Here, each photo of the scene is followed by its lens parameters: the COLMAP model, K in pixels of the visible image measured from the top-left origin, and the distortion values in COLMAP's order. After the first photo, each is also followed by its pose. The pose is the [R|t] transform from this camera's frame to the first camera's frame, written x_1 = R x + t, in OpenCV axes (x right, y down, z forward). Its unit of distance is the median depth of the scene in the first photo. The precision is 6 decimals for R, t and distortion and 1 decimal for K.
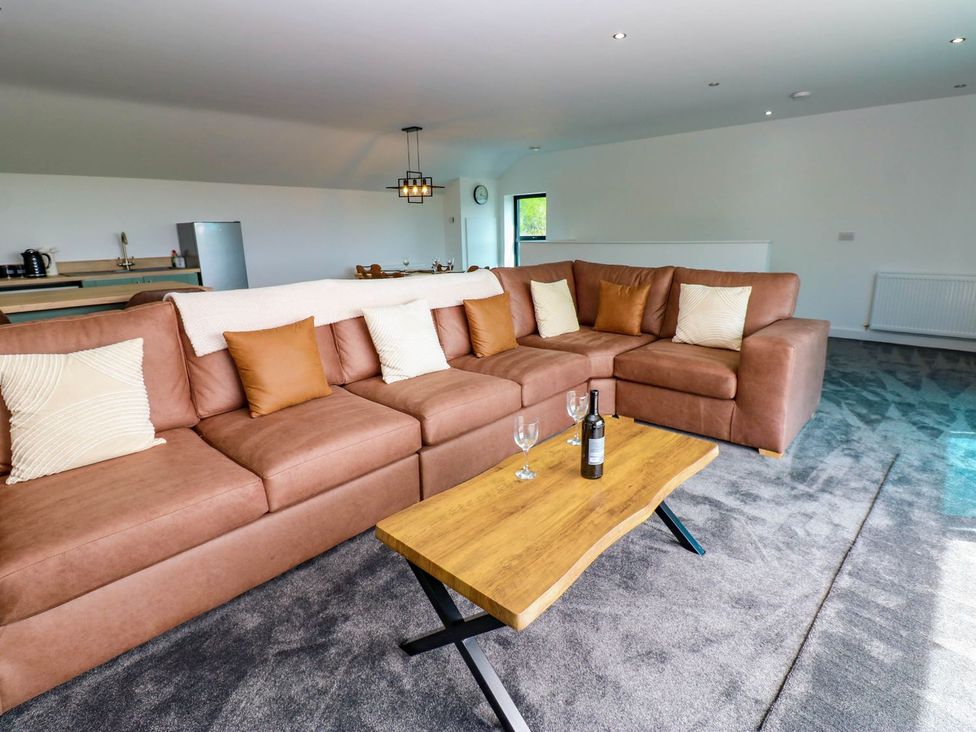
lens RADIAL K [[512.9, 0, 489.4], [0, 512.9, 358.8], [0, 0, 1]] dist [-0.017621, -0.000821]
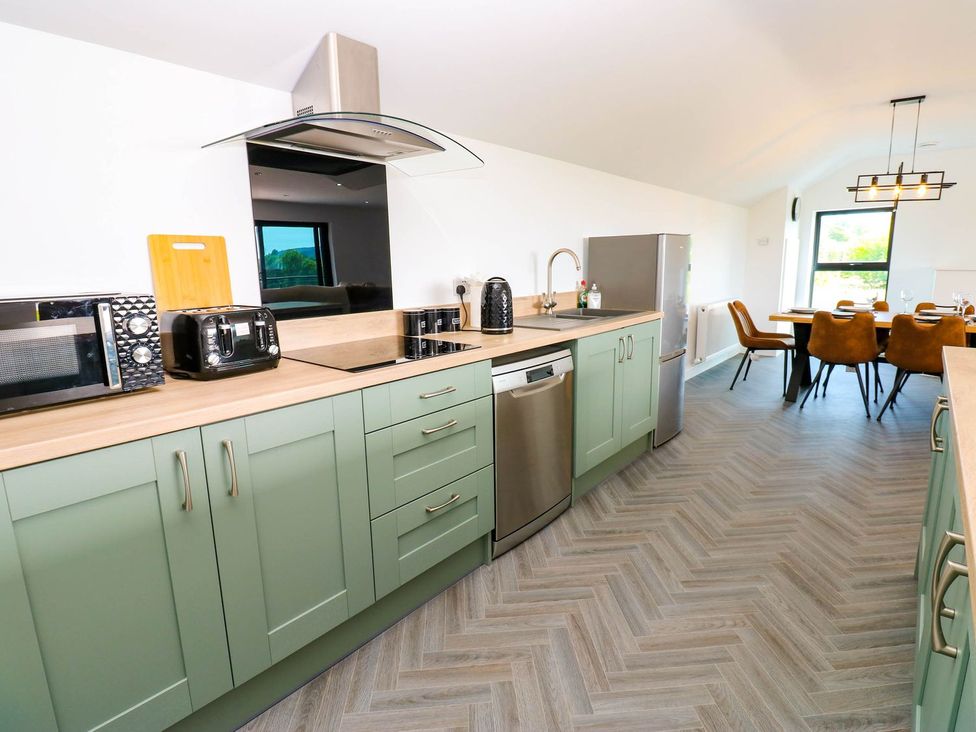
lens RADIAL K [[512.9, 0, 489.4], [0, 512.9, 358.8], [0, 0, 1]] dist [-0.017621, -0.000821]
pose [[0.999976, -0.005605, 0.004114, -0.667635], [0.005824, 0.998460, -0.055173, -0.078685], [-0.003798, 0.055195, 0.998468, 0.353926]]
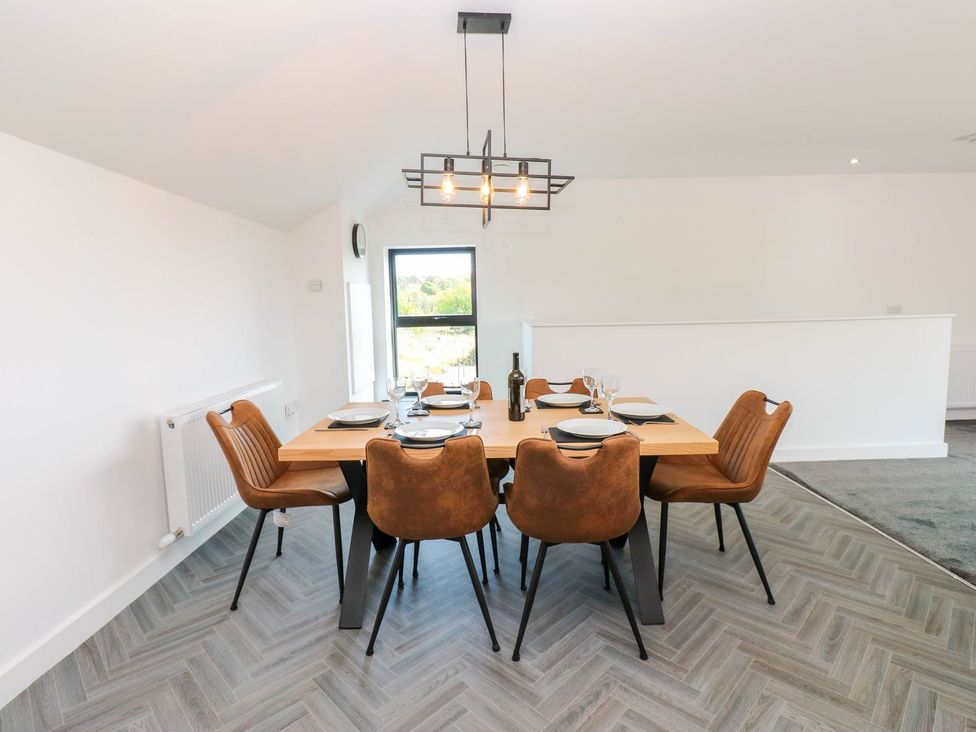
lens RADIAL K [[512.9, 0, 489.4], [0, 512.9, 358.8], [0, 0, 1]] dist [-0.017621, -0.000821]
pose [[0.757729, -0.065334, 0.649291, -0.373435], [0.162299, 0.982579, -0.090535, -0.179689], [-0.632065, 0.173980, 0.755132, 0.742730]]
